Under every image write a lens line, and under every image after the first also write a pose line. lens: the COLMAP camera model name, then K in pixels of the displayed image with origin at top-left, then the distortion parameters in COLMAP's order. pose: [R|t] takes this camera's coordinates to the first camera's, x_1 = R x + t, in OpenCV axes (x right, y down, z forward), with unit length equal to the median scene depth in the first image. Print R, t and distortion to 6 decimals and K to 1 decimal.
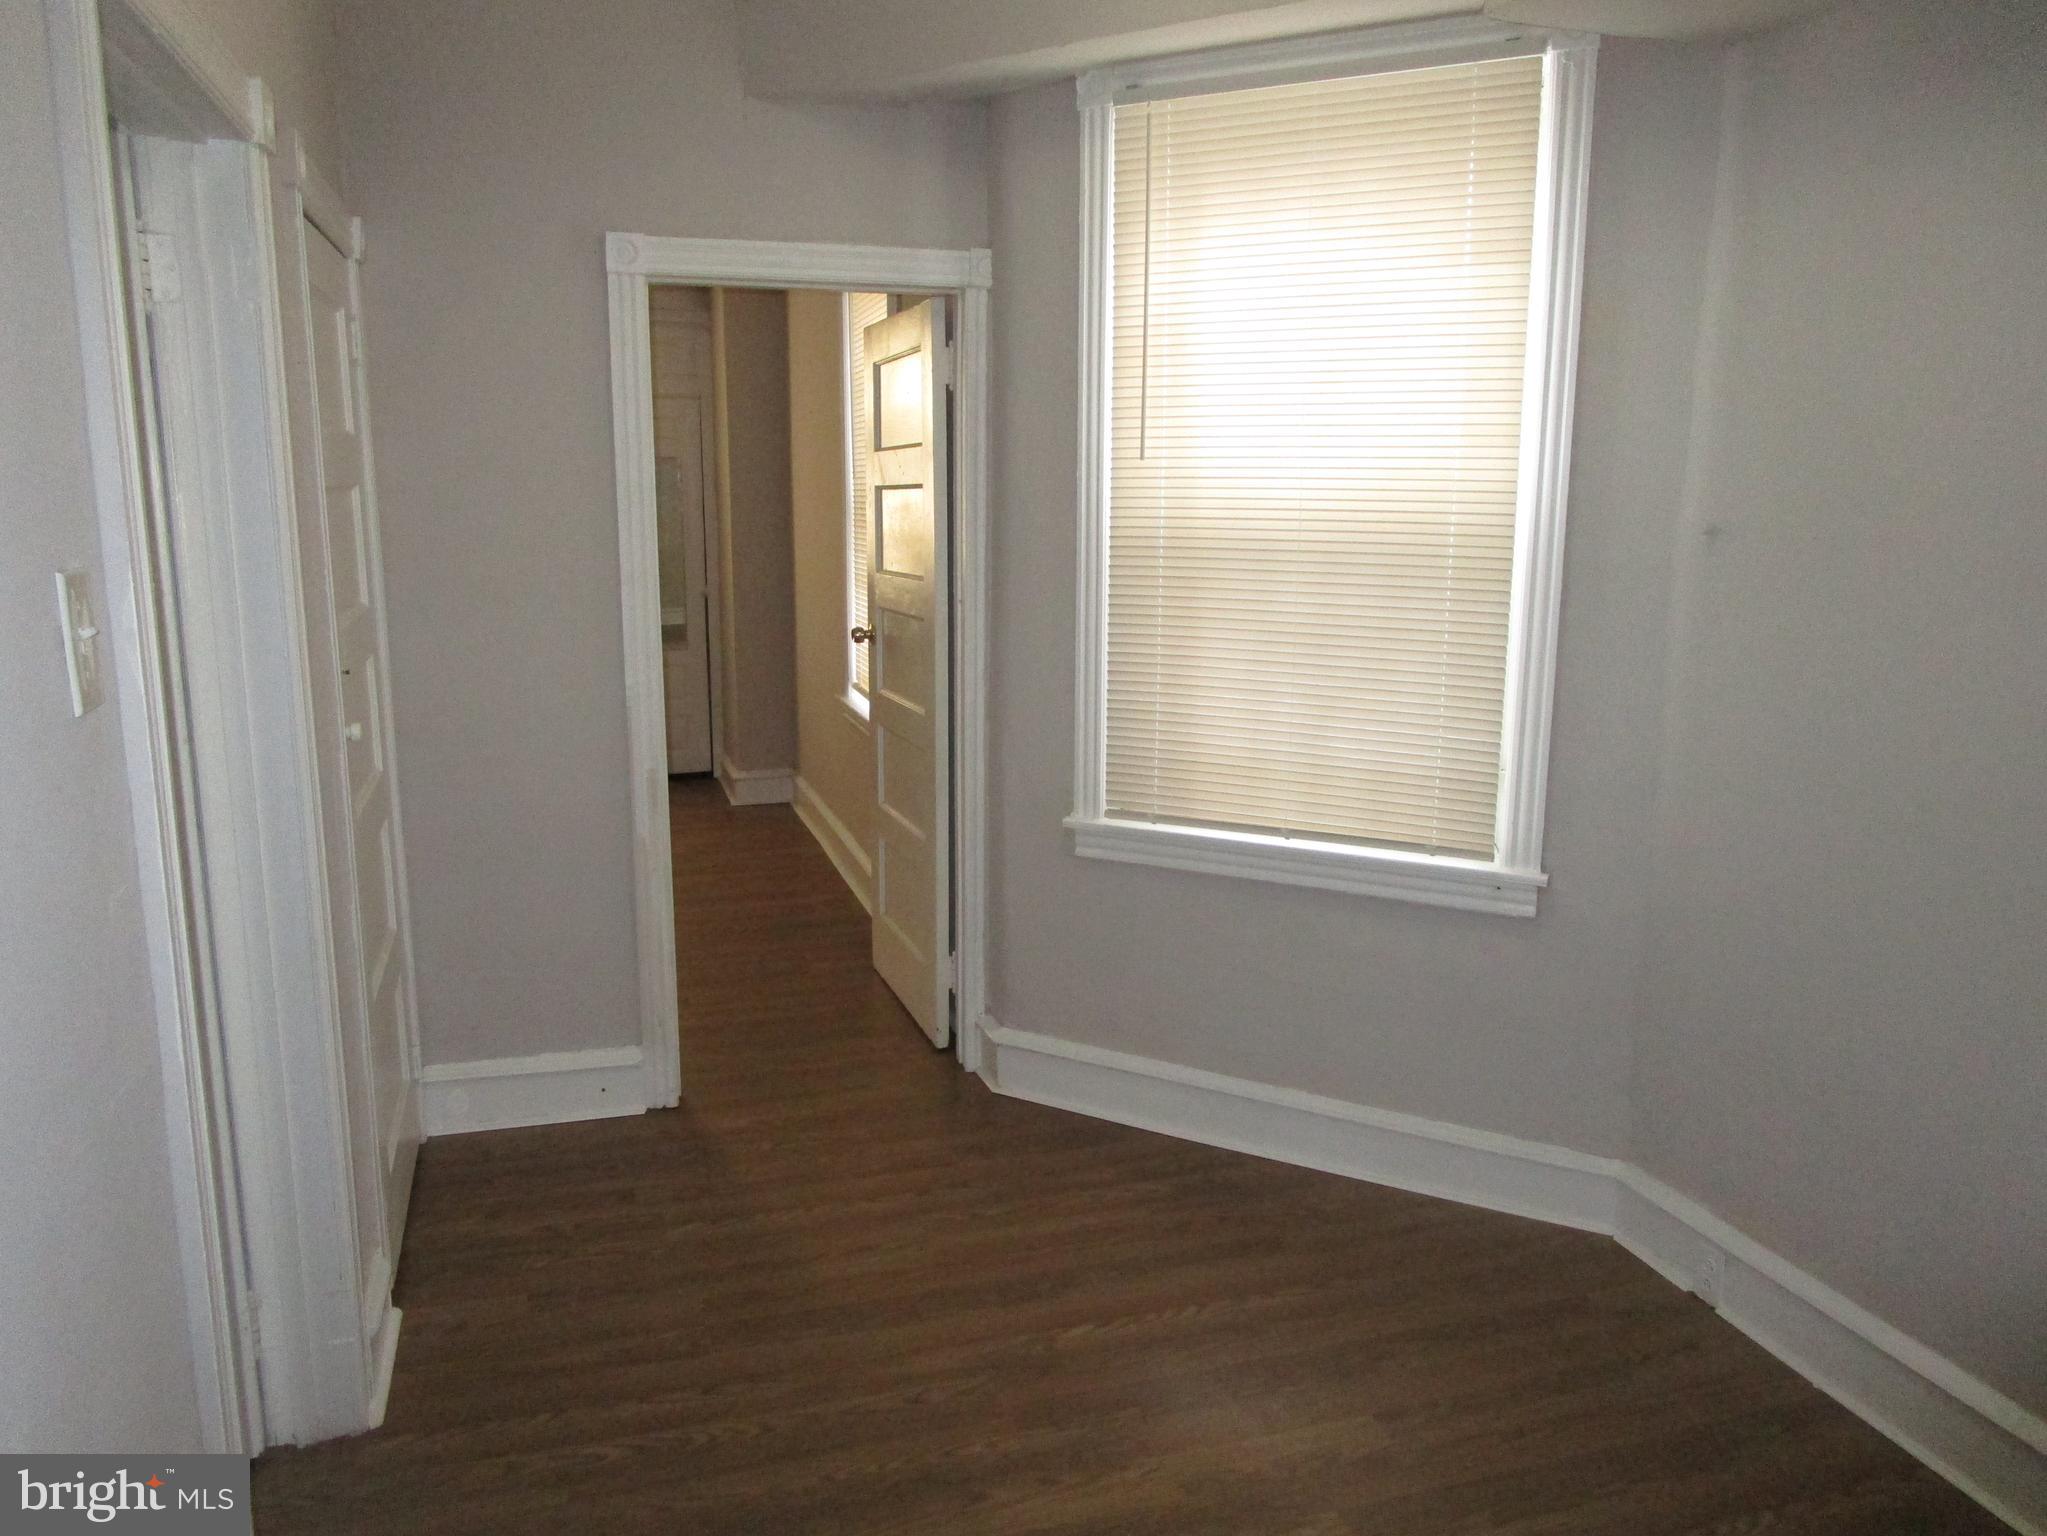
lens RADIAL K [[1469.8, 0, 1023.5], [0, 1469.8, 768.0], [0, 0, 1]] dist [-0.003284, -0.004636]
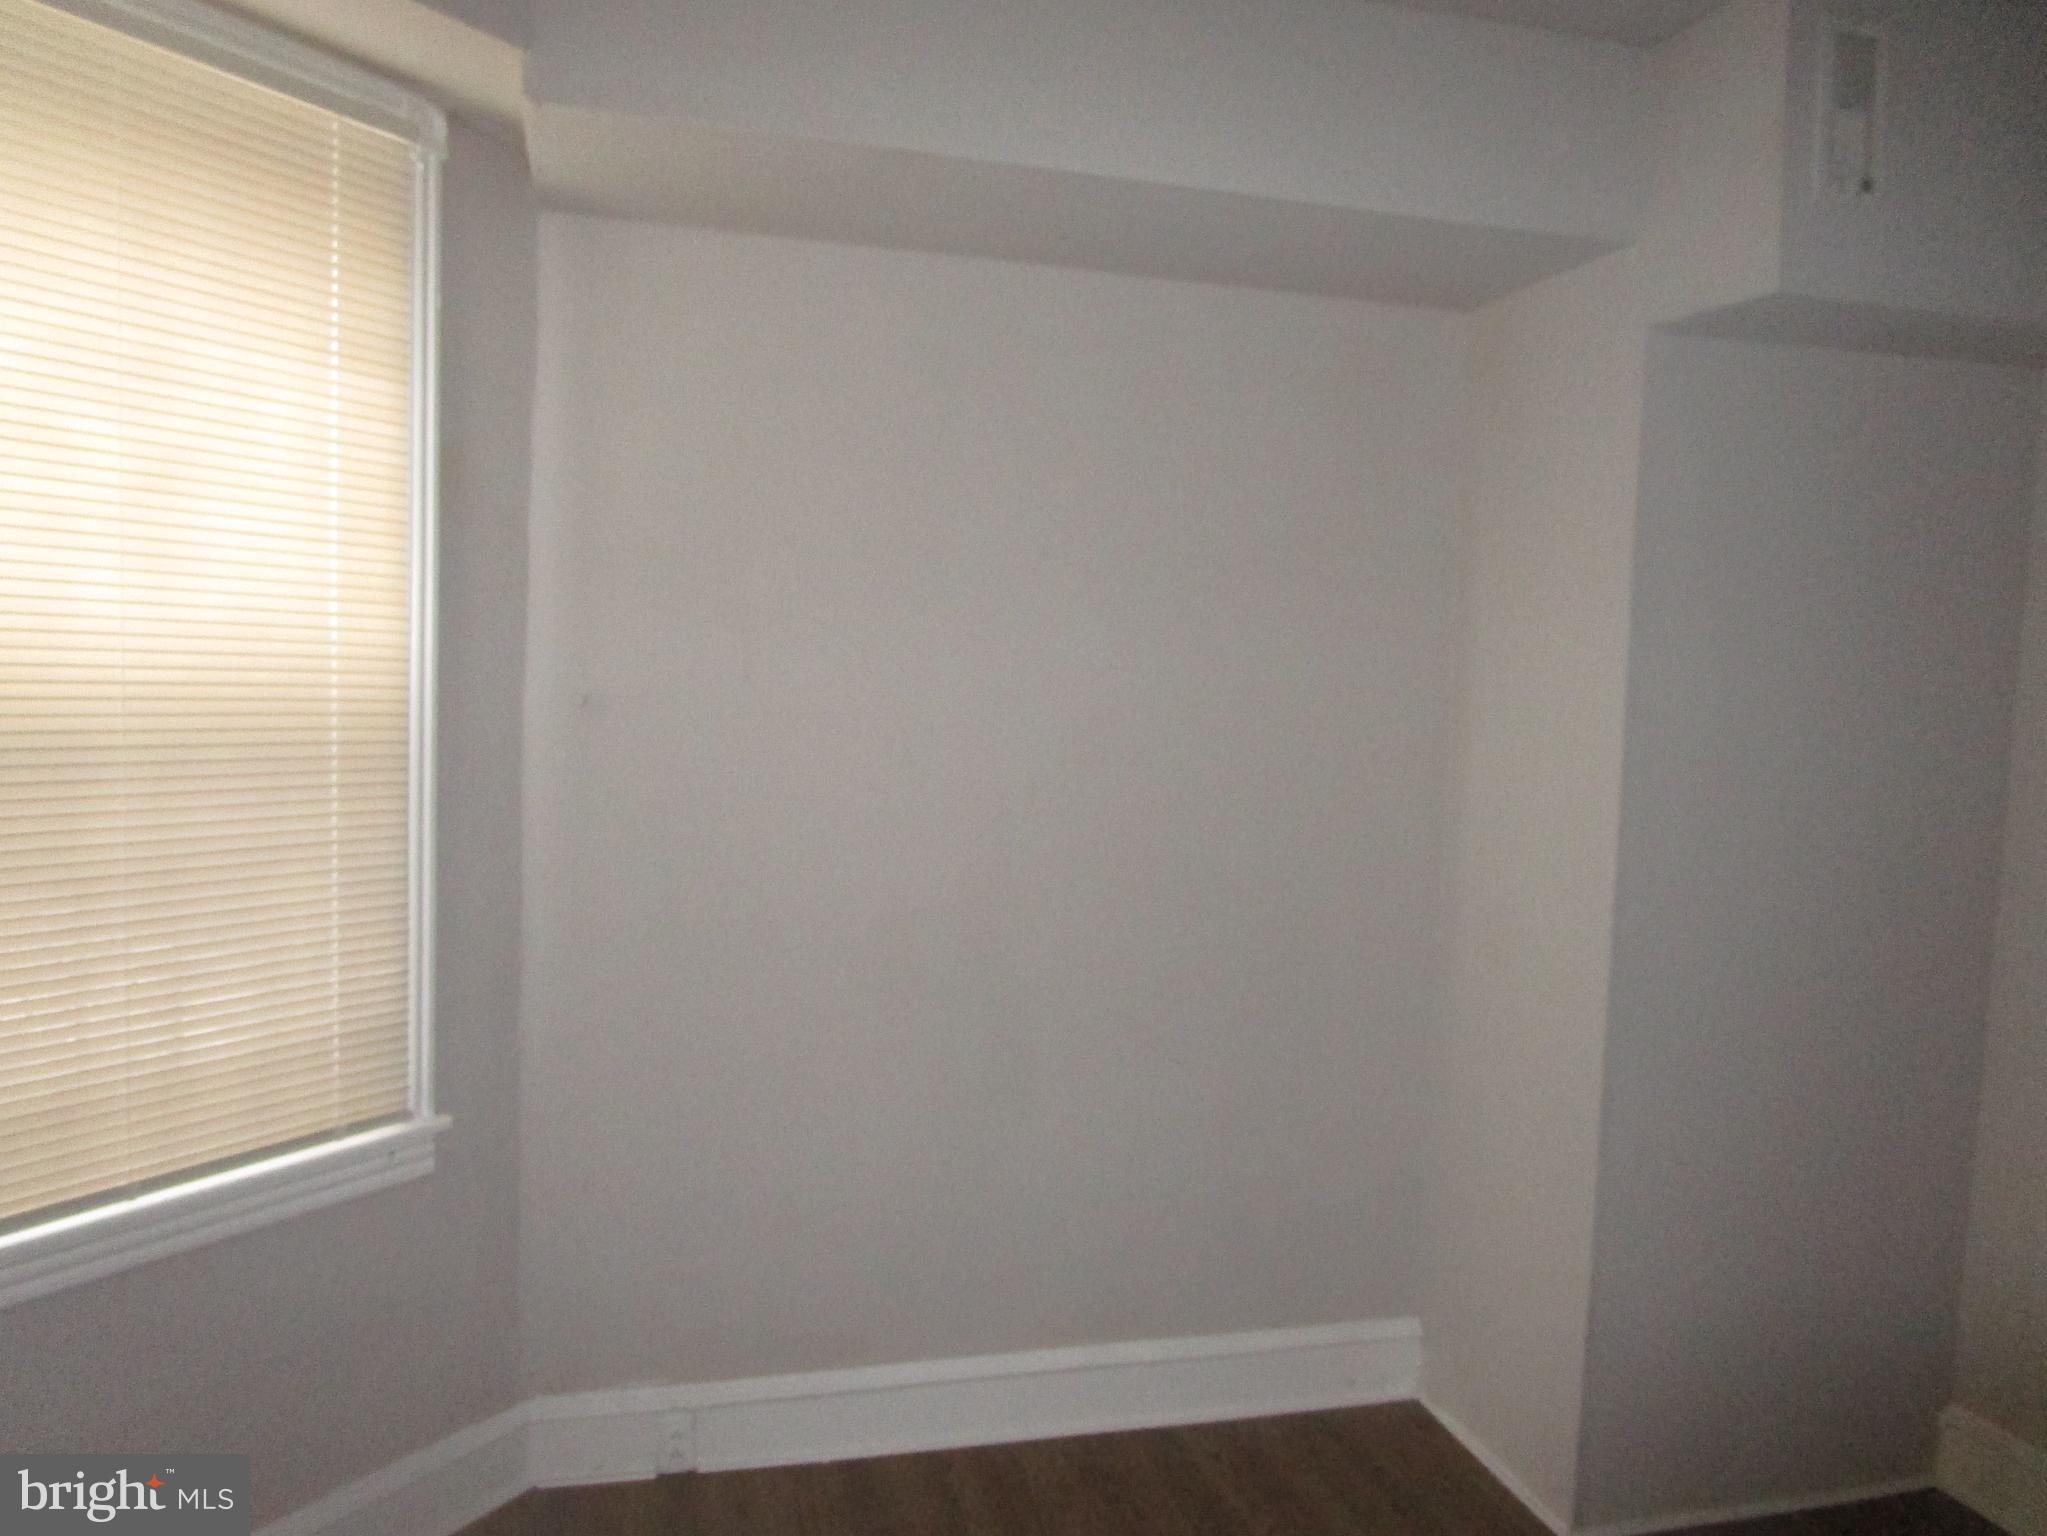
lens RADIAL K [[1469.8, 0, 1023.5], [0, 1469.8, 768.0], [0, 0, 1]] dist [-0.003284, -0.004636]
pose [[0.009848, -0.063098, 0.997959, -0.454277], [0.151713, 0.986548, 0.060879, -0.121015], [-0.988375, 0.150804, 0.019288, 0.618141]]
